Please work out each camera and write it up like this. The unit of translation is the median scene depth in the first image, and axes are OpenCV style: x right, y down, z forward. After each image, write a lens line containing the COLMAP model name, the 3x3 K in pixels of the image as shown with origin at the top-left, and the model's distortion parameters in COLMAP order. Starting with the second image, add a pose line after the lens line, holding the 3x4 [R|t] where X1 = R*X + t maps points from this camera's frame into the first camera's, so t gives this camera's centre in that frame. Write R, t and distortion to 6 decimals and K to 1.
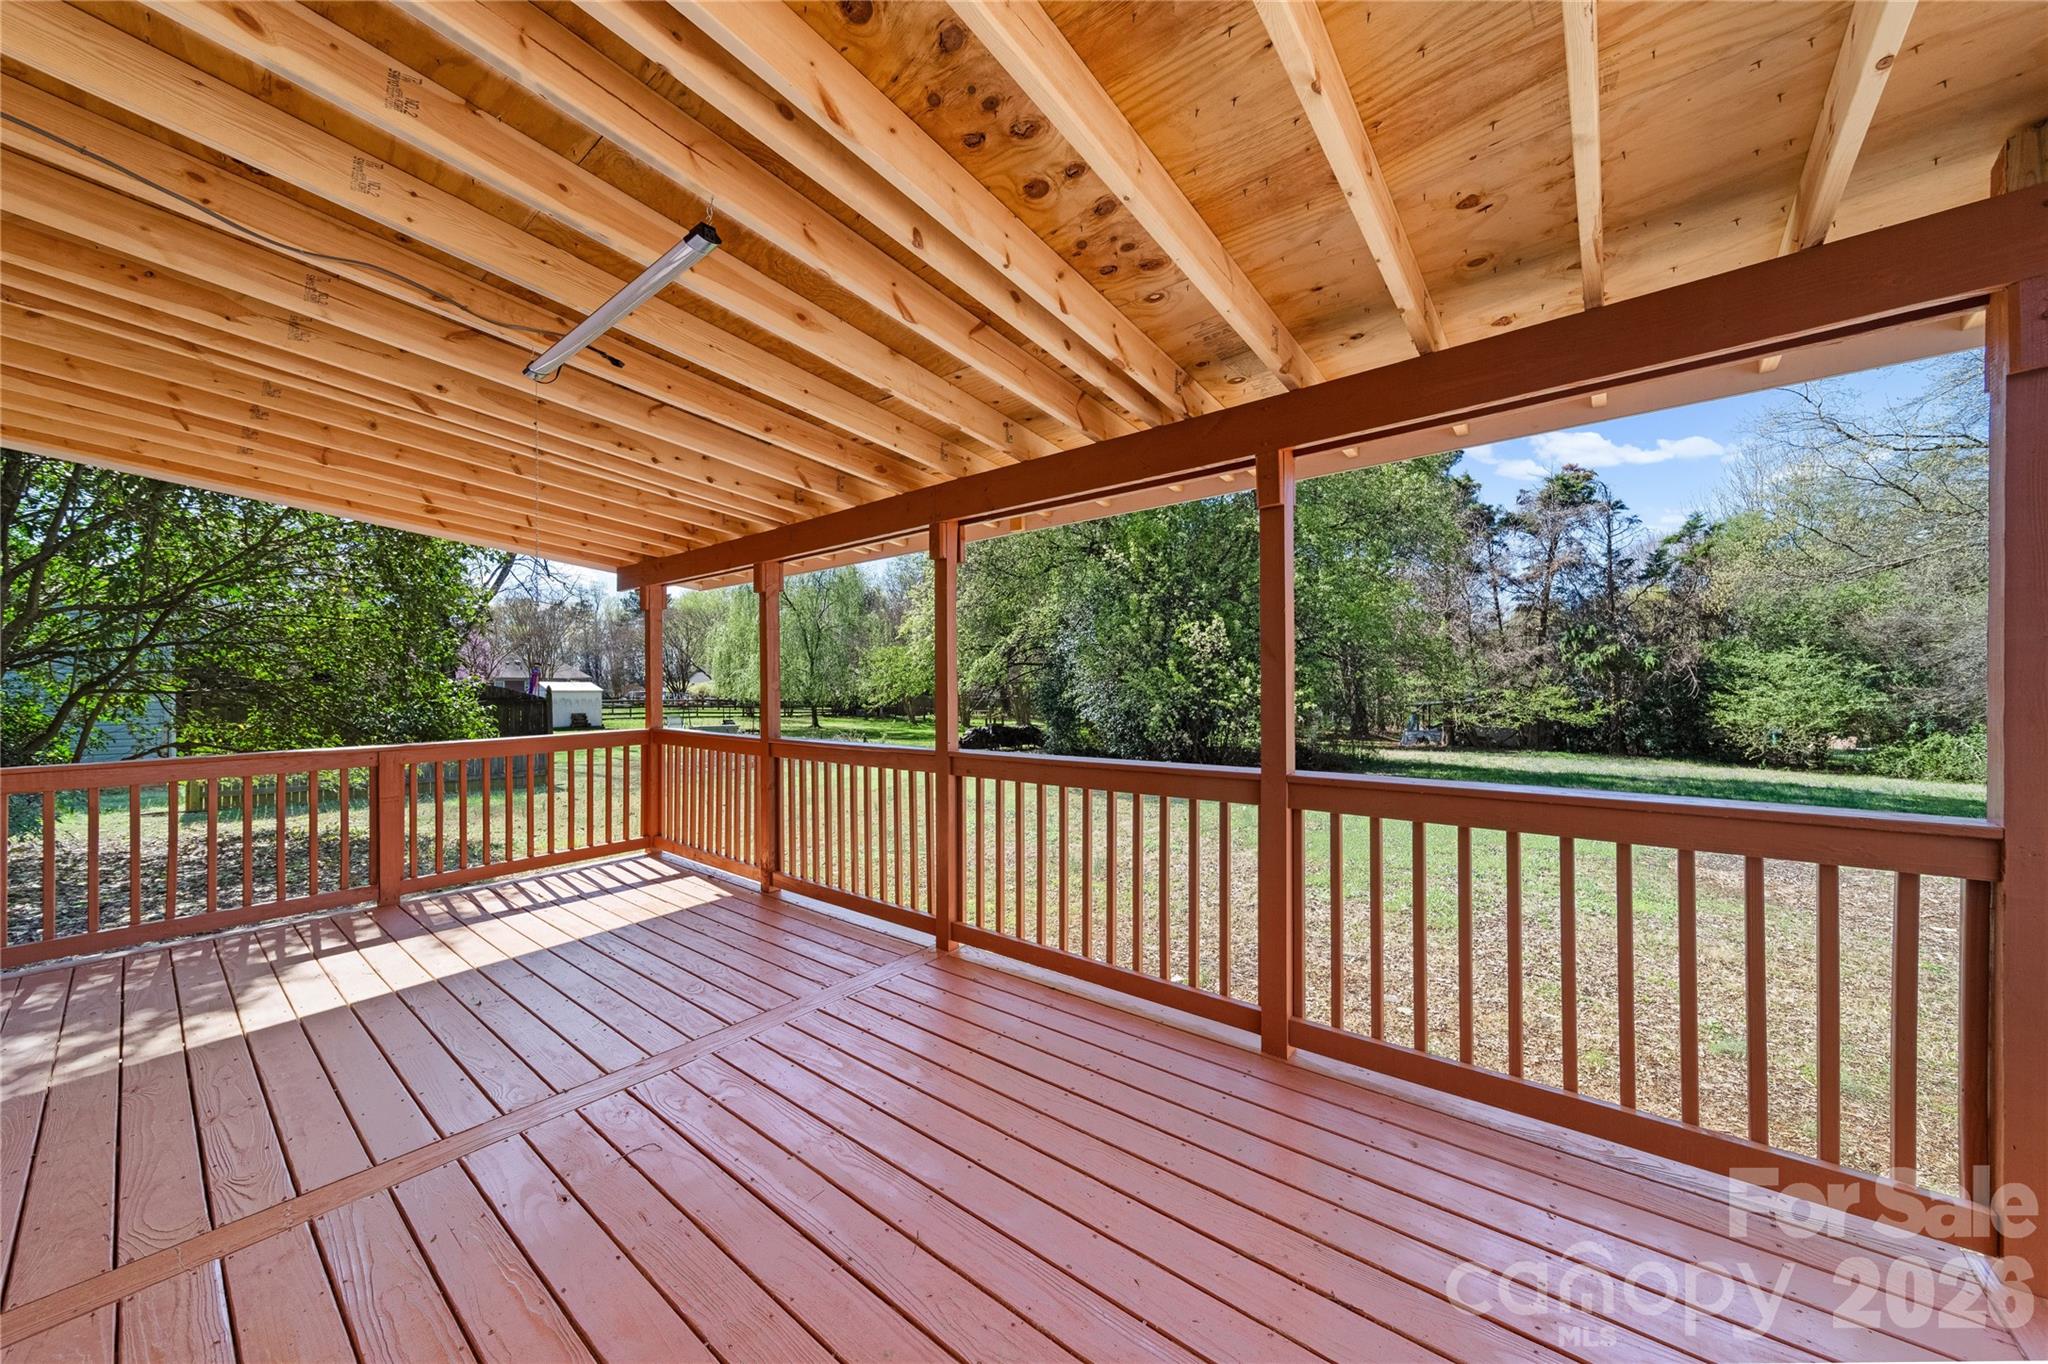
lens RADIAL K [[745.0, 0, 1024.8], [0, 745.0, 695.7], [0, 0, 1]] dist [0.006102, 0.000003]
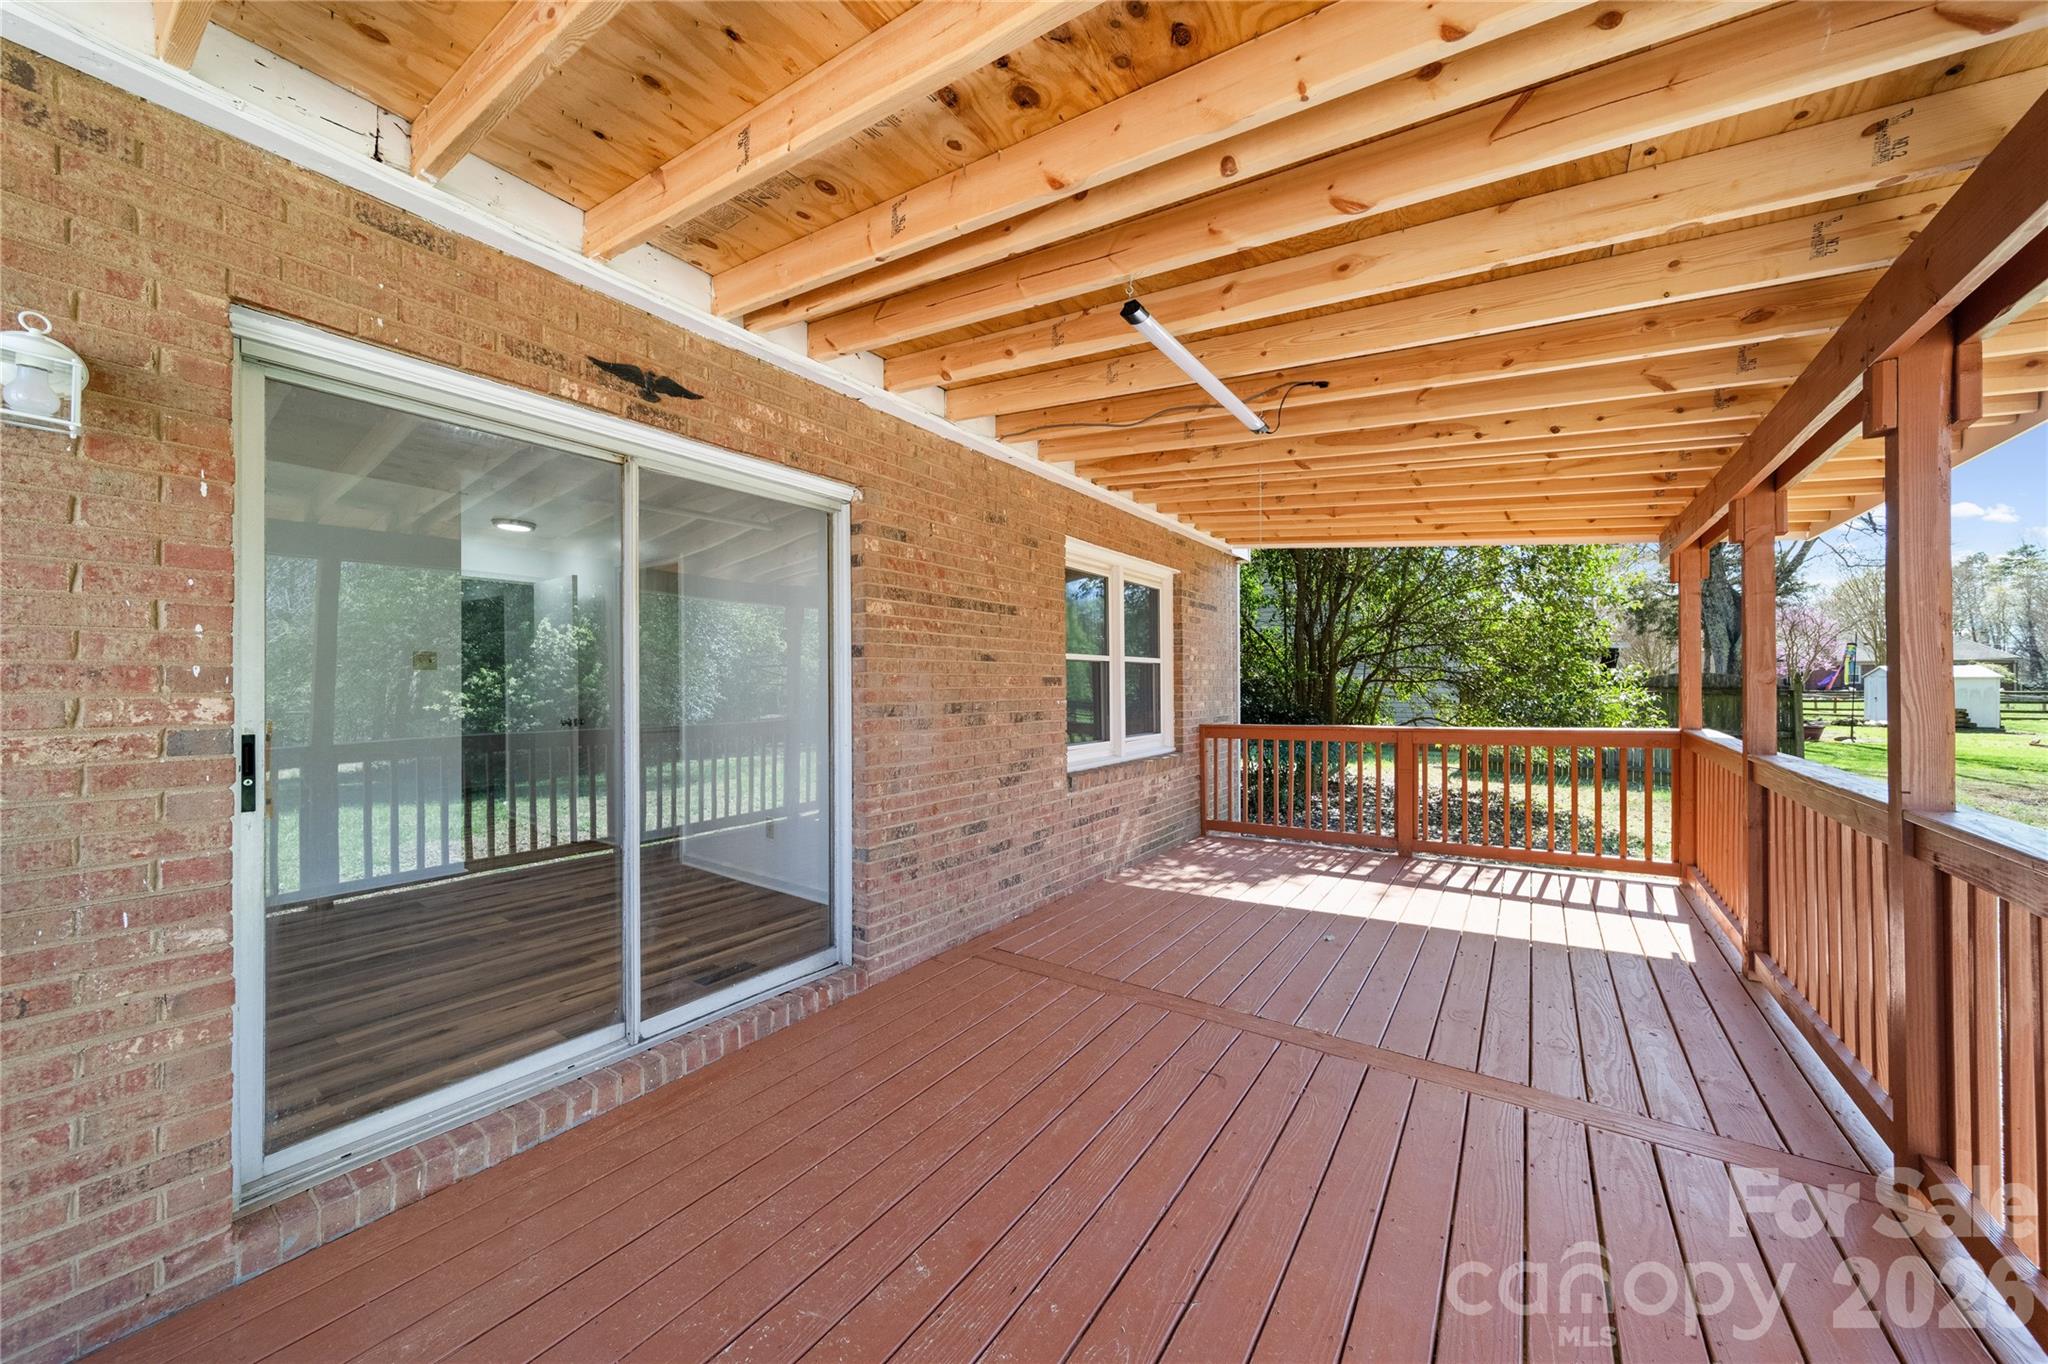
lens RADIAL K [[717.4, 0, 1031.2], [0, 717.4, 676.2], [0, 0, 1]] dist [0.008397, -0.000188]
pose [[0.050873, -0.004404, -0.998695, 0.446198], [-0.002545, 0.999986, -0.004540, -0.013427], [0.998702, 0.002772, 0.050861, 0.486654]]
